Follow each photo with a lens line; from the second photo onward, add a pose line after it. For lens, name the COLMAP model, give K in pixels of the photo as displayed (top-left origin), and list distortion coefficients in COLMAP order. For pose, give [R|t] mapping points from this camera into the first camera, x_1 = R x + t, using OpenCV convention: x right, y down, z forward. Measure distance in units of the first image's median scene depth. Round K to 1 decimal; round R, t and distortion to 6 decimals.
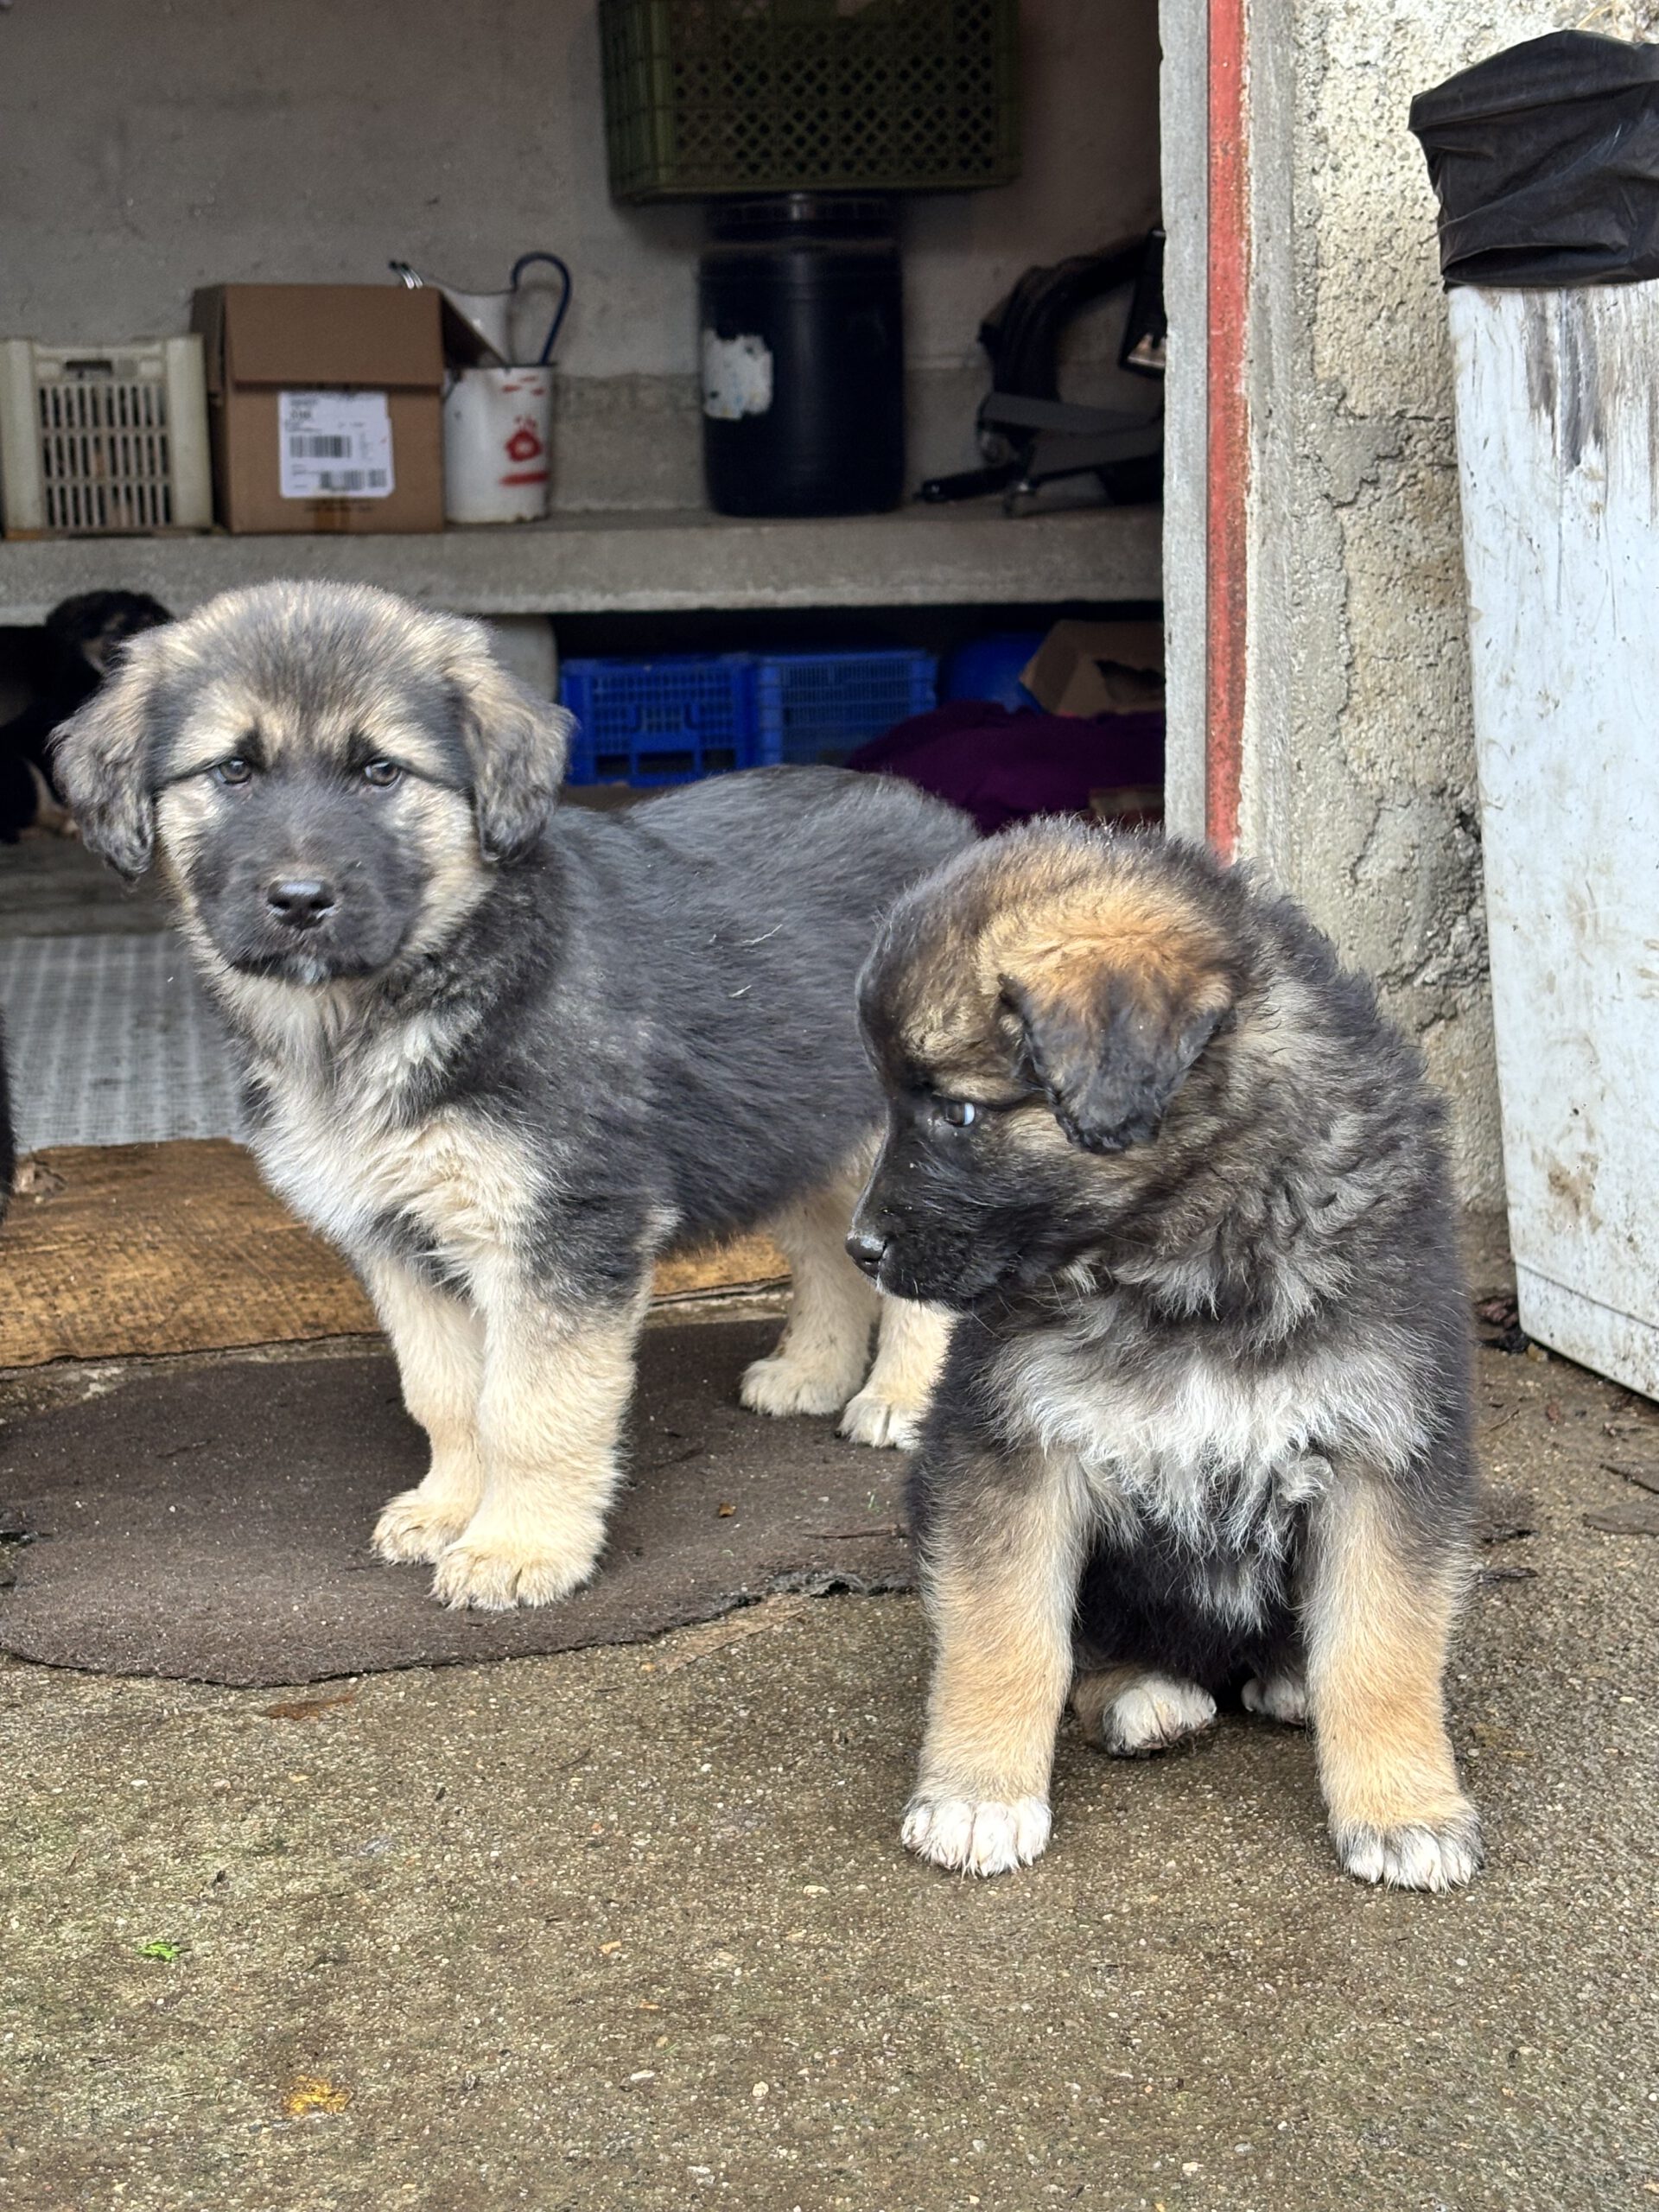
lens RADIAL K [[3403.1, 0, 799.4], [0, 3403.1, 1092.8], [0, 0, 1]] dist [0.258780, -1.051560]
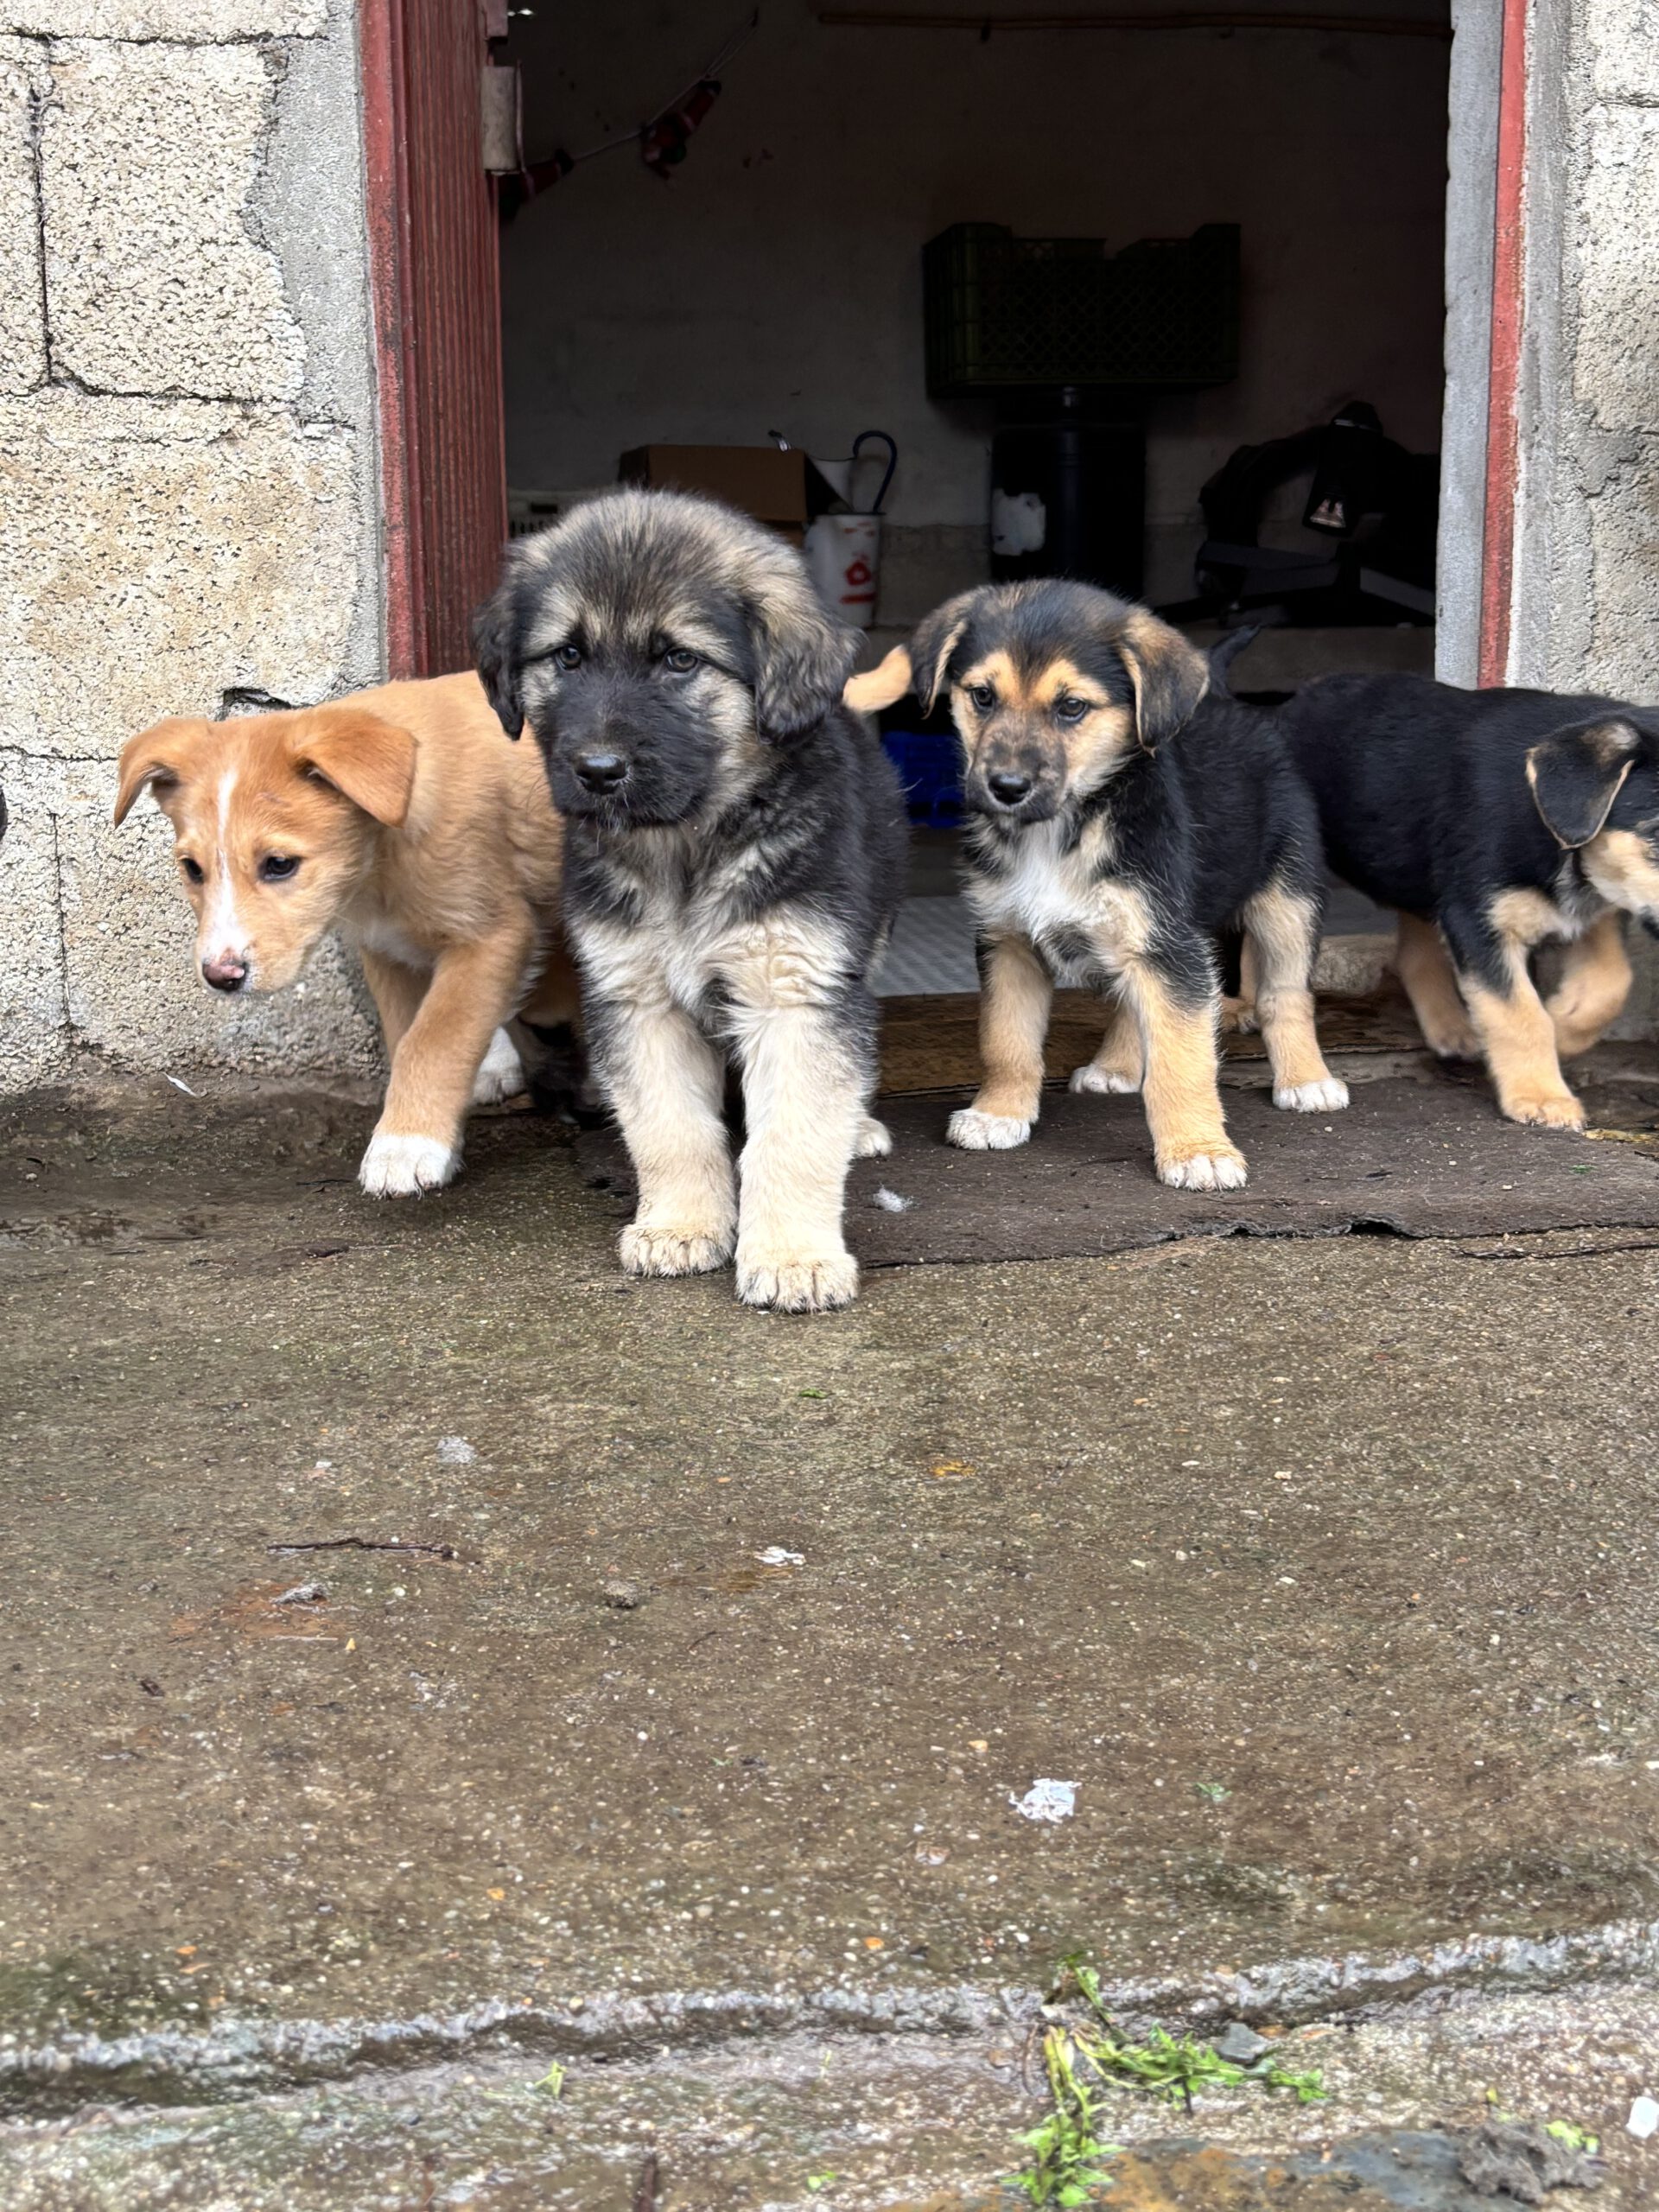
lens RADIAL K [[2545.7, 0, 834.5], [0, 2545.7, 1118.1], [0, 0, 1]] dist [0.215234, -0.760742]
pose [[0.997837, 0.028776, -0.059112, -0.070204], [-0.029011, 0.999574, -0.003121, 0.083510], [0.058997, 0.004830, 0.998246, -0.013716]]
